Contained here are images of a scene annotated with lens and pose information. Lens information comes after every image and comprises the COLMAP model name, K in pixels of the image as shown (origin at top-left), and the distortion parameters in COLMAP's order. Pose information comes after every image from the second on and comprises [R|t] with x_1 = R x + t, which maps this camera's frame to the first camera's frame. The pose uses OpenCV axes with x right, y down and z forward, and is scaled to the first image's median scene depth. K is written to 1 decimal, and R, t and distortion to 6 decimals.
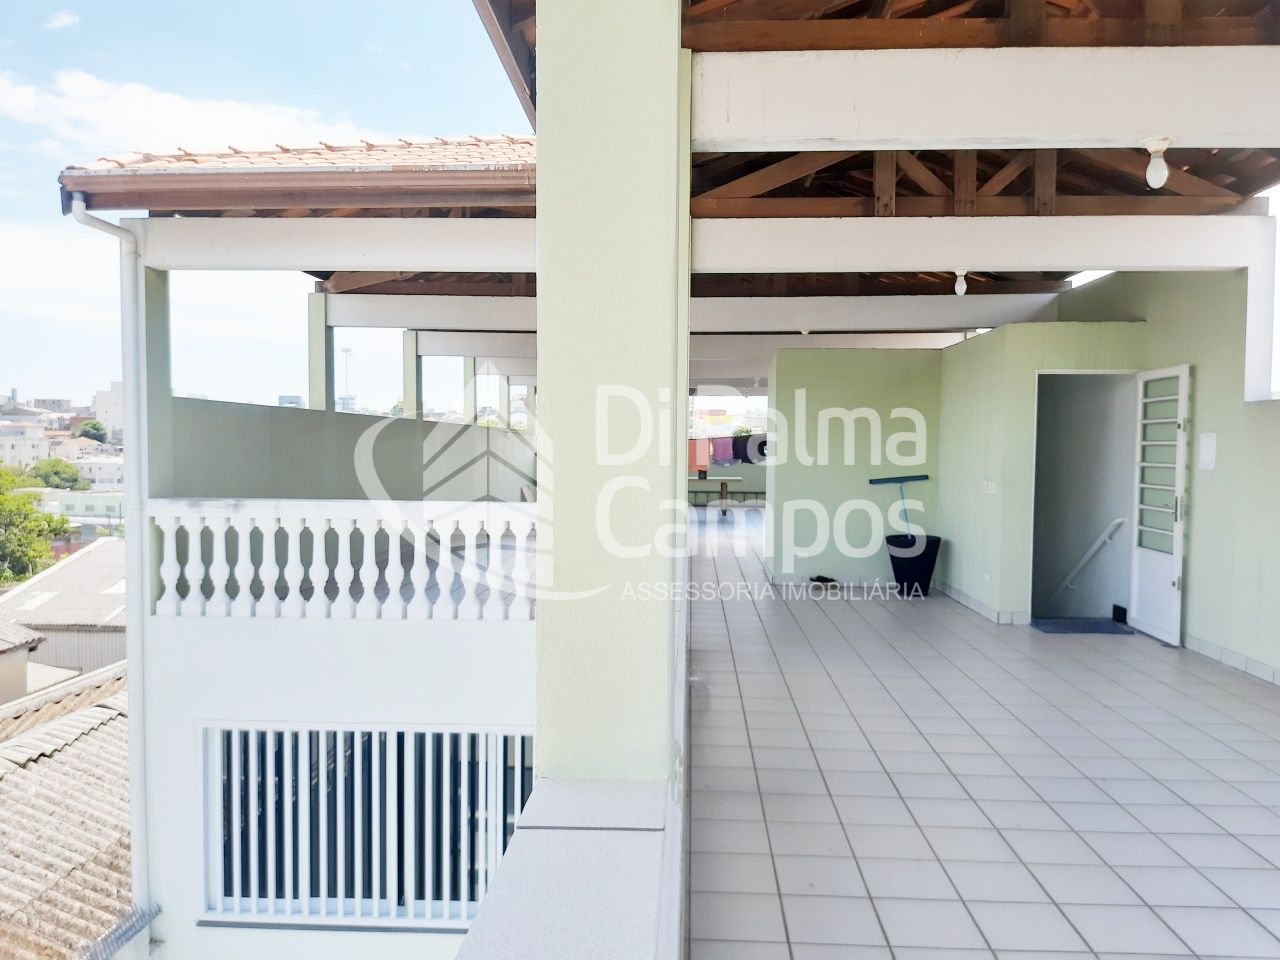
lens RADIAL K [[916.7, 0, 640.0], [0, 916.7, 480.0], [0, 0, 1]] dist [0.118145, -0.168270]
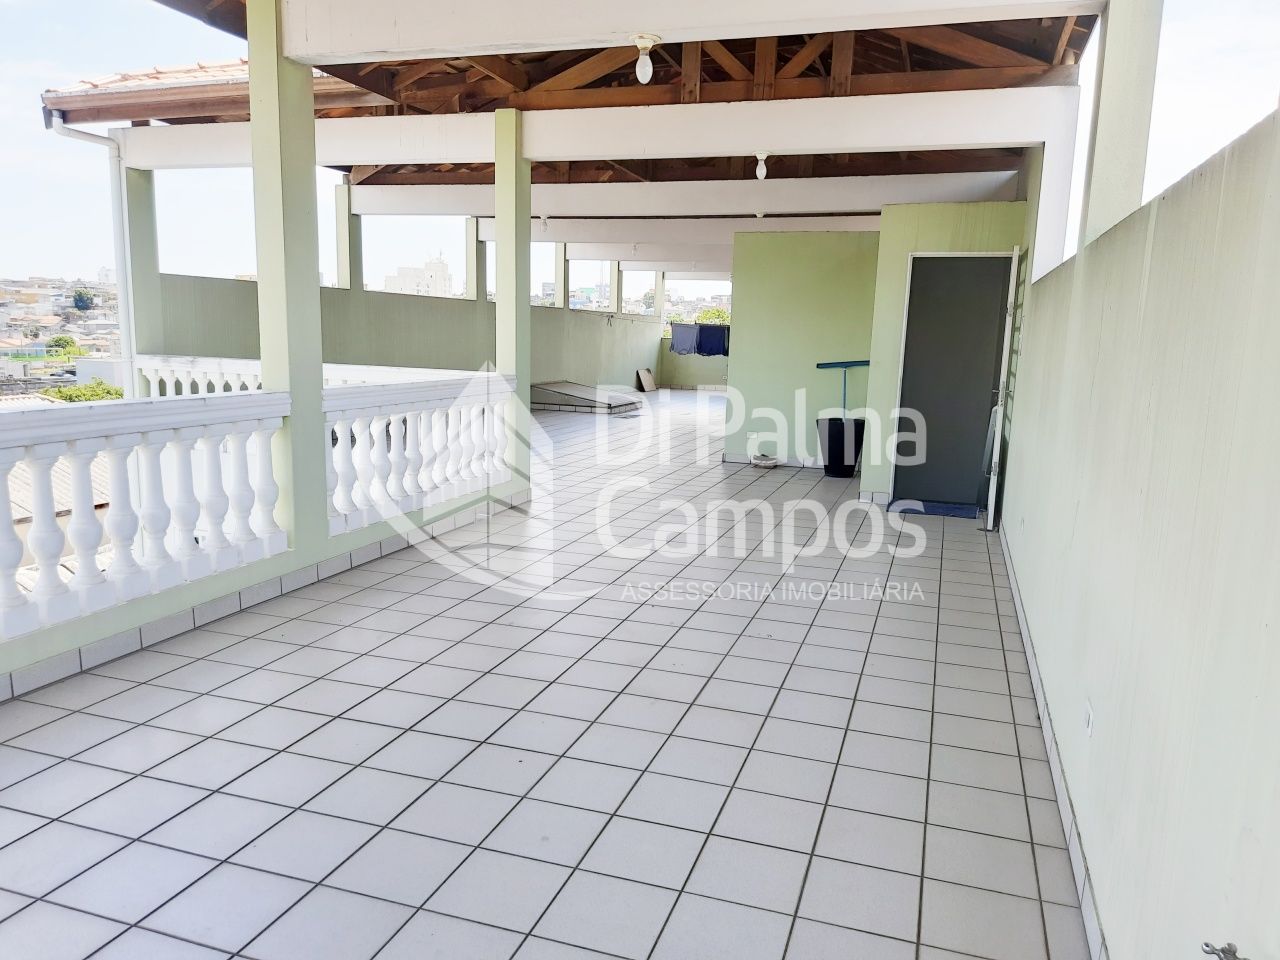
lens RADIAL K [[925.3, 0, 647.4], [0, 925.3, 479.2], [0, 0, 1]] dist [0.076864, -0.093685]
pose [[0.964685, 0.061454, -0.256139, 0.512427], [-0.031482, 0.992333, 0.119515, 0.014749], [0.261520, -0.107231, 0.959223, -0.075202]]
